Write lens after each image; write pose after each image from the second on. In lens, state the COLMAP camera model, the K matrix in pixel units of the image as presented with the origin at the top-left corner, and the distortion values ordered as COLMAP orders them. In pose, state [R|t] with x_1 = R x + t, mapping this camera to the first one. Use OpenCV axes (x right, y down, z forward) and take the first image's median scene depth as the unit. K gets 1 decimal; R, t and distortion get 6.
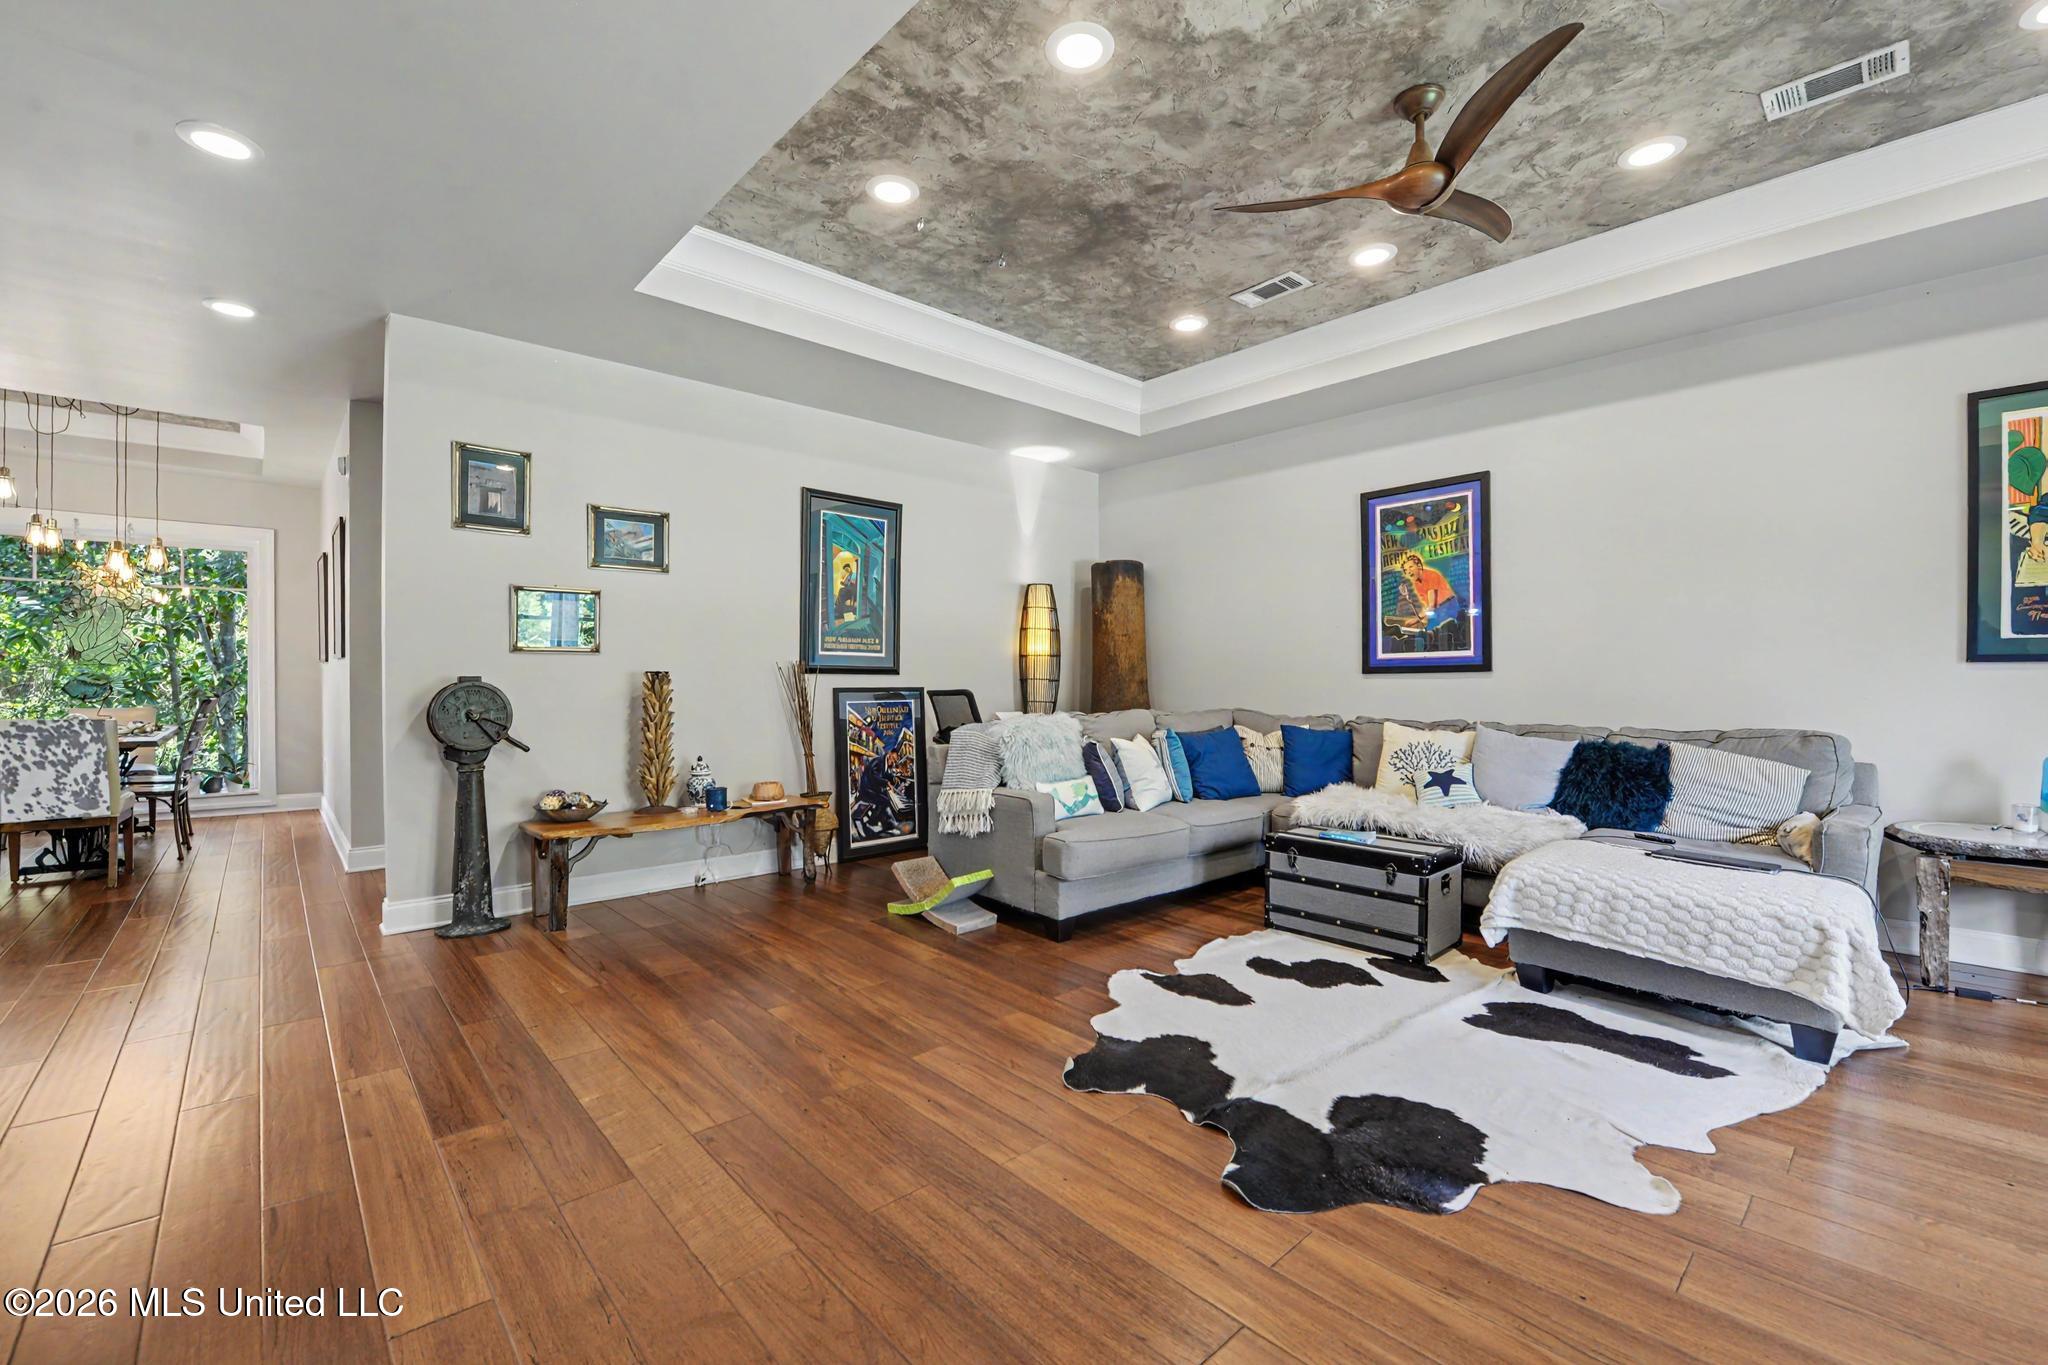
lens RADIAL K [[843.1, 0, 1010.8], [0, 843.1, 690.0], [0, 0, 1]] dist [-0.015612, -0.000647]
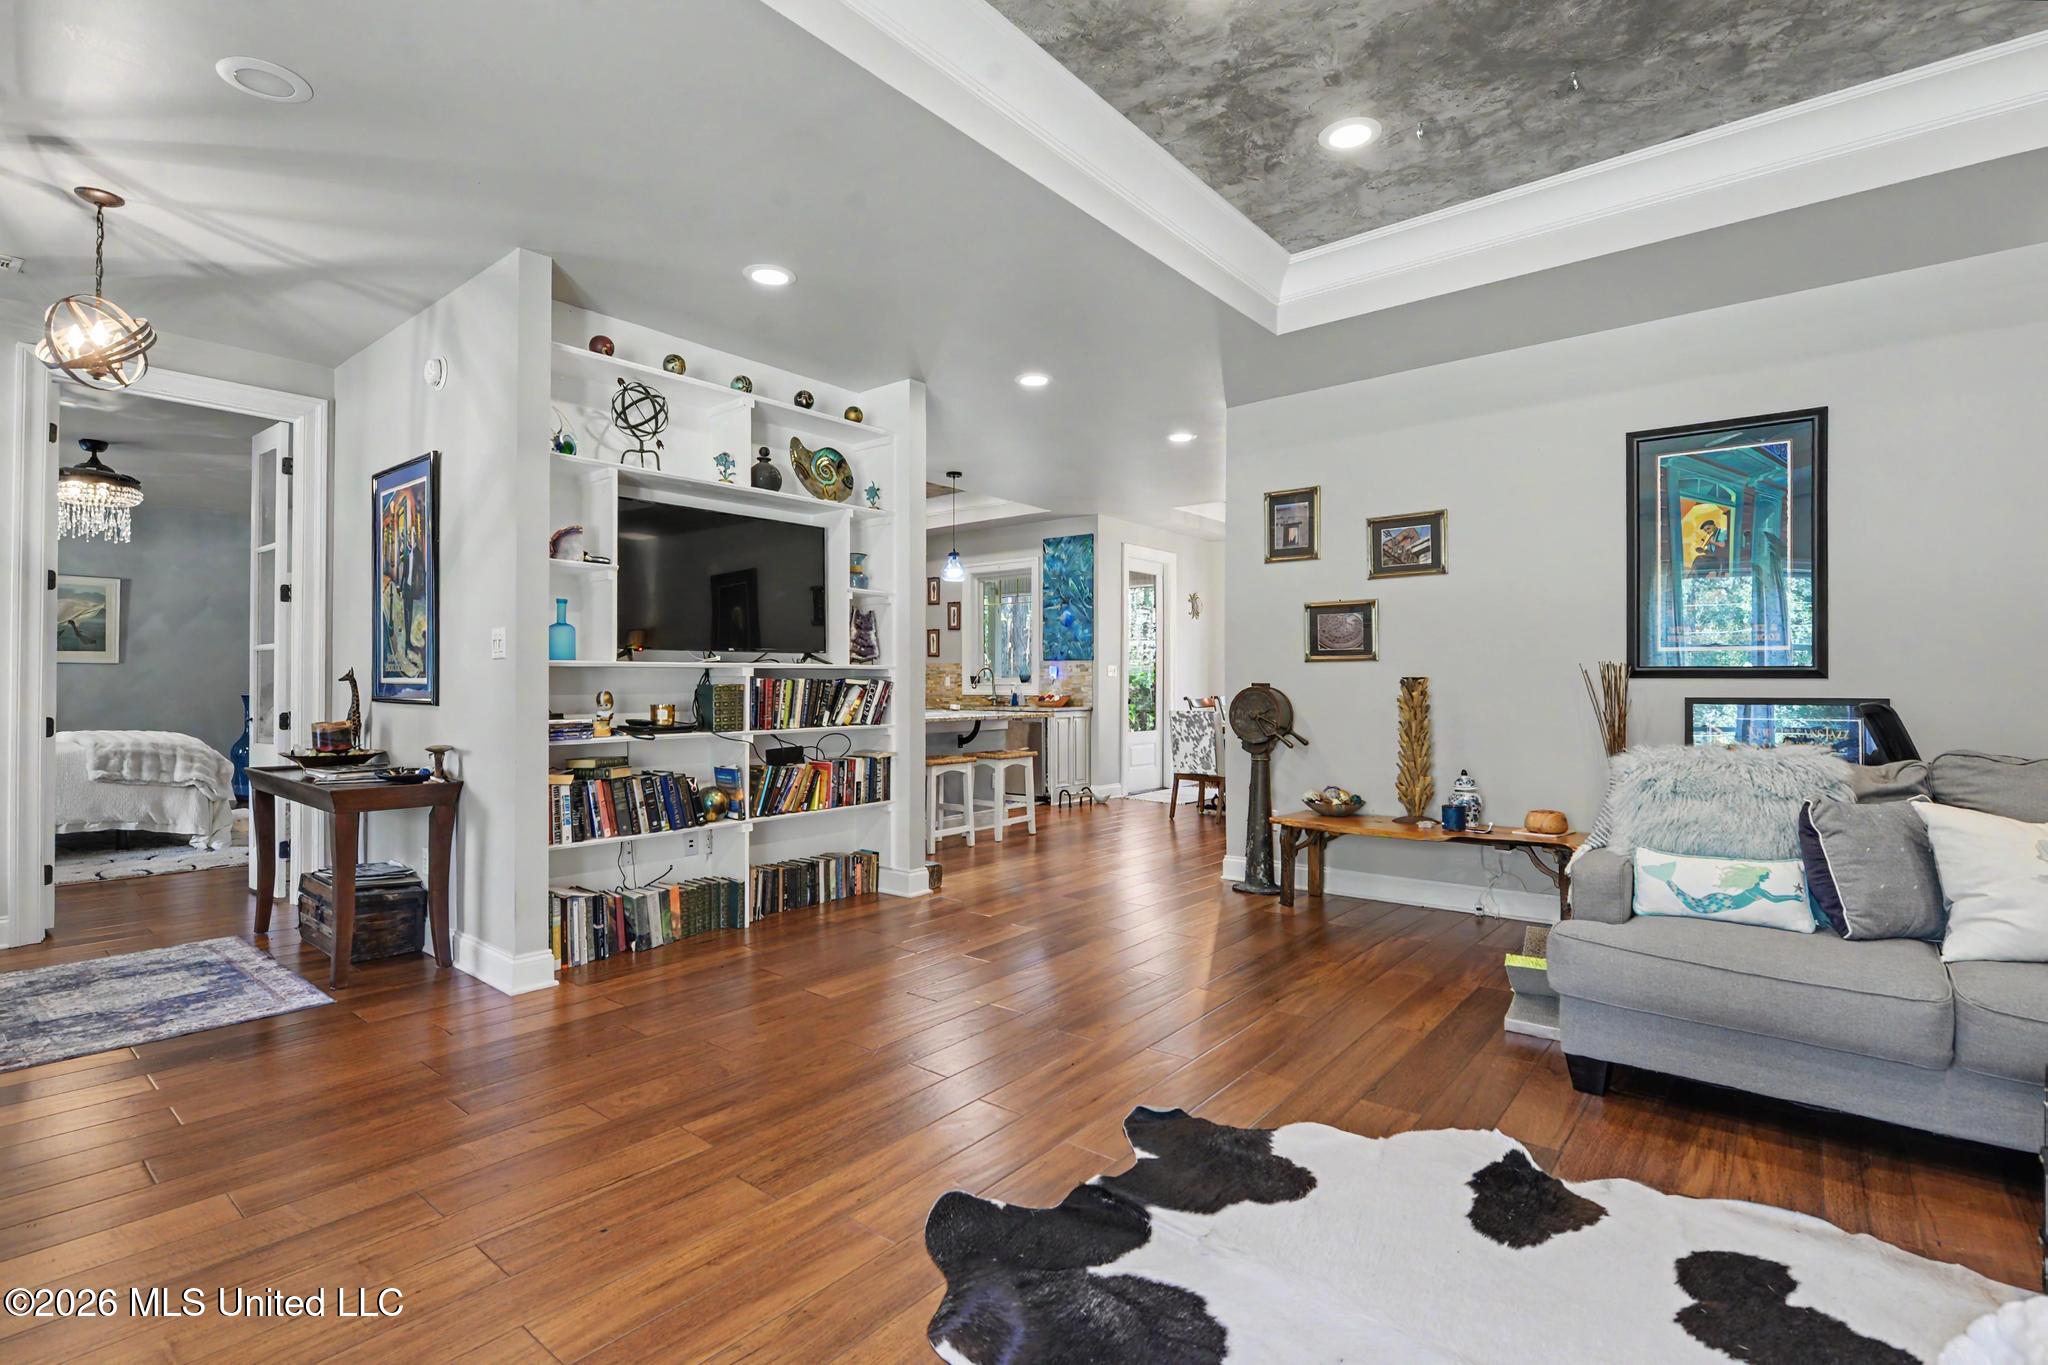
lens RADIAL K [[954.5, 0, 1031.5], [0, 954.5, 677.3], [0, 0, 1]] dist [-0.005992, -0.001502]
pose [[0.163621, -0.009241, -0.986480, 0.699081], [-0.012925, 0.999850, -0.011510, -0.004260], [0.986439, 0.014634, 0.163477, 0.449232]]
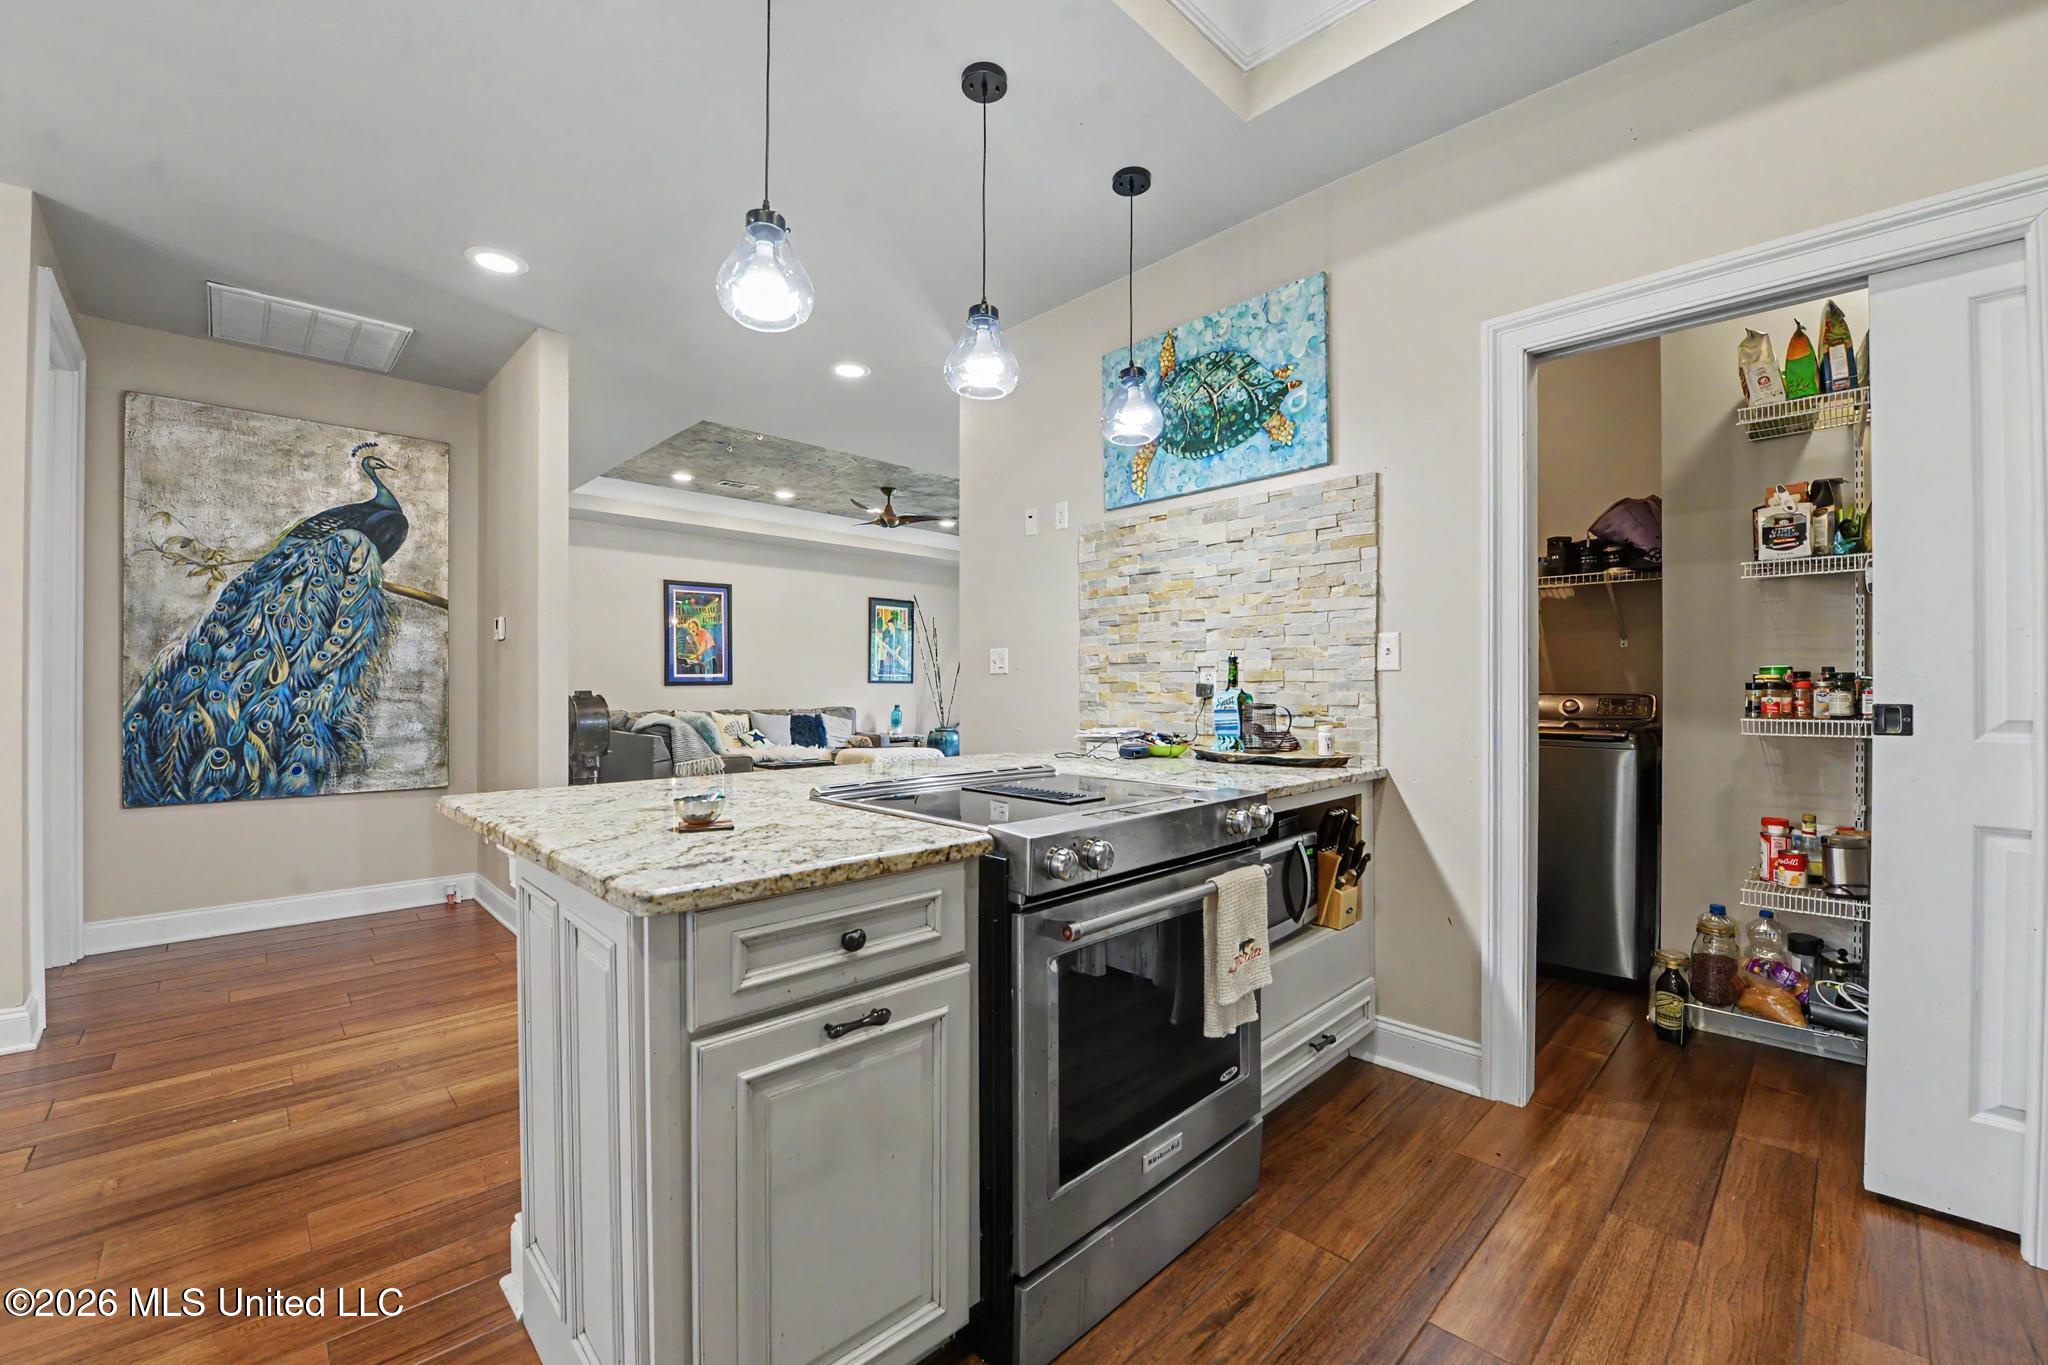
lens RADIAL K [[843.1, 0, 1014.7], [0, 843.1, 684.8], [0, 0, 1]] dist [-0.015612, -0.000647]
pose [[-0.037086, 0.000702, 0.999312, -1.803098], [0.011118, 0.999938, -0.000290, -0.017726], [-0.999250, 0.011099, -0.037091, 0.496649]]
